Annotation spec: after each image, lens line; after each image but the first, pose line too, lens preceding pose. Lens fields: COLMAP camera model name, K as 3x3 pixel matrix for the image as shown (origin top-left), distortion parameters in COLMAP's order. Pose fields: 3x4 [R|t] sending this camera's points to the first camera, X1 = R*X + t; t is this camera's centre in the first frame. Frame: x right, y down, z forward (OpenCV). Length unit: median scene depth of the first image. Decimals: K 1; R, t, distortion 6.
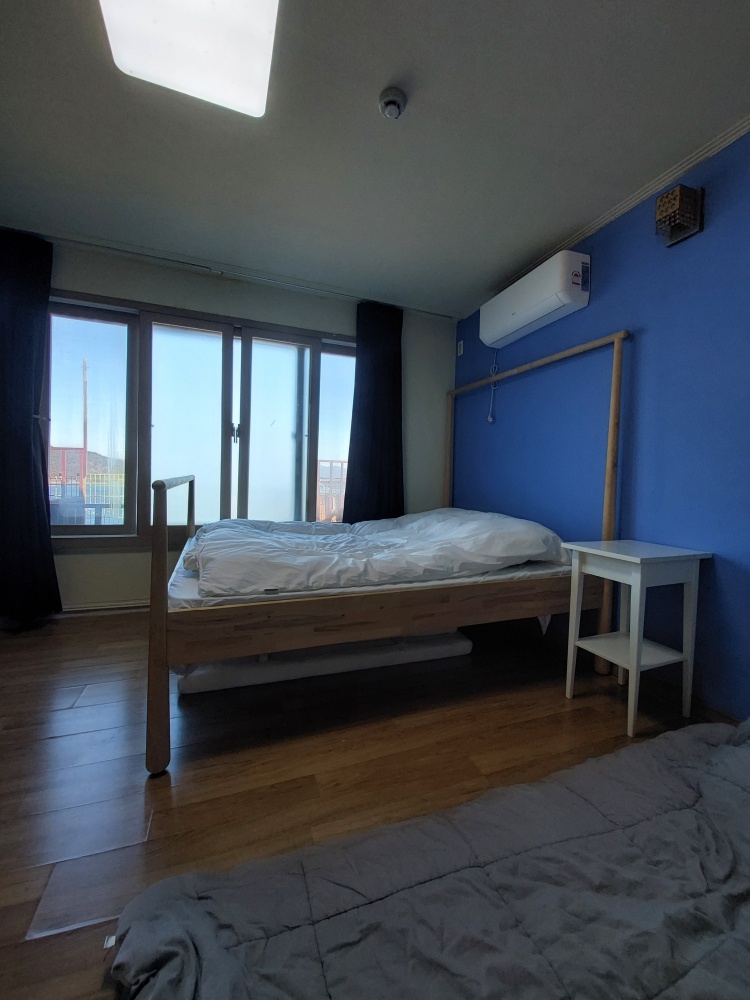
lens RADIAL K [[397.2, 0, 369.8], [0, 397.2, 497.9], [0, 0, 1]] dist [-0.000176, -0.004174]
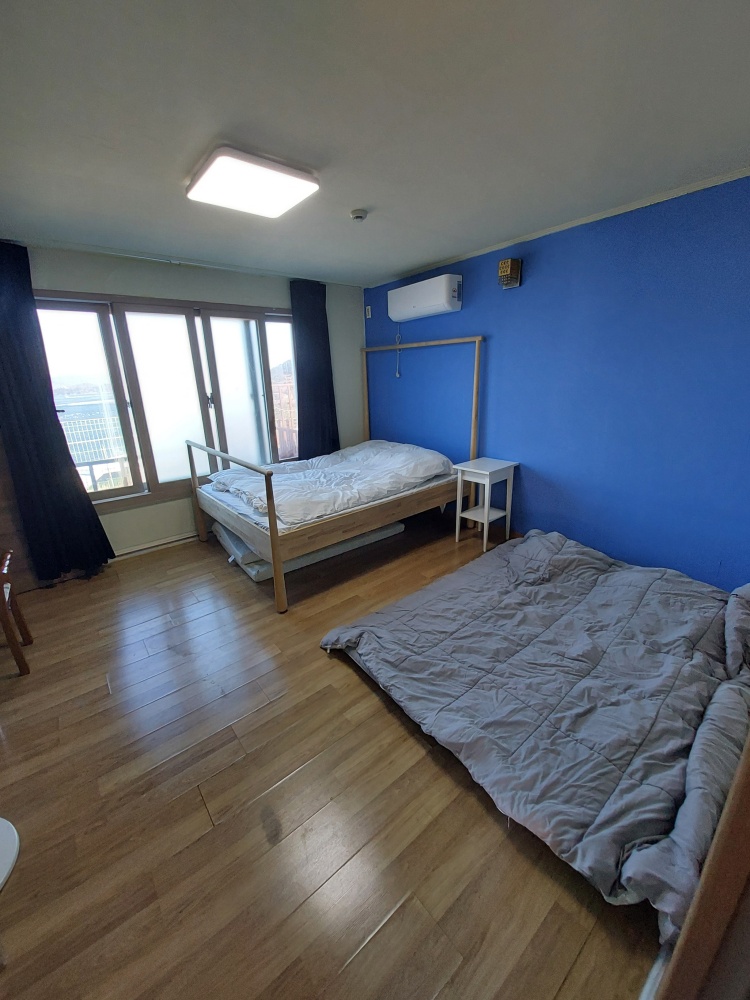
lens RADIAL K [[397.2, 0, 364.8], [0, 397.2, 504.1], [0, 0, 1]] dist [-0.000176, -0.004174]
pose [[0.946684, -0.160754, 0.279189, -0.438168], [0.079367, 0.956275, 0.281493, -0.258910], [-0.312233, -0.244327, 0.918050, -0.603521]]
